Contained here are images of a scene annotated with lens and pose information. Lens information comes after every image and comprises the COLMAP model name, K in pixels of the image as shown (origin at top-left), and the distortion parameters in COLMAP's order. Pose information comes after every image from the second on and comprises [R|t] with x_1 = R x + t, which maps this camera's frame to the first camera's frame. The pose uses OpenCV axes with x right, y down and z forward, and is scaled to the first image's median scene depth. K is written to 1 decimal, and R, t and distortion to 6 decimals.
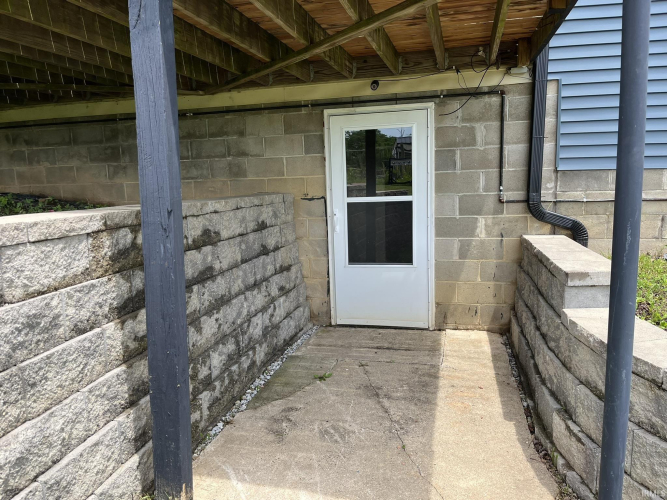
lens RADIAL K [[509.8, 0, 334.8], [0, 509.8, 249.4], [0, 0, 1]] dist [0.004153, 0.000347]
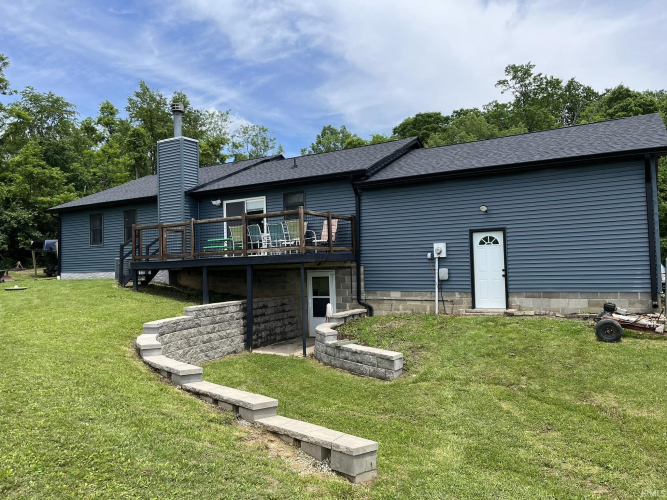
lens RADIAL K [[509.8, 0, 332.5], [0, 509.8, 249.0], [0, 0, 1]] dist [0.004153, 0.000347]
pose [[0.959287, -0.004974, -0.282388, 1.203946], [-0.039790, 0.987492, -0.152563, 0.103391], [0.279615, 0.157588, 0.947091, -2.378494]]
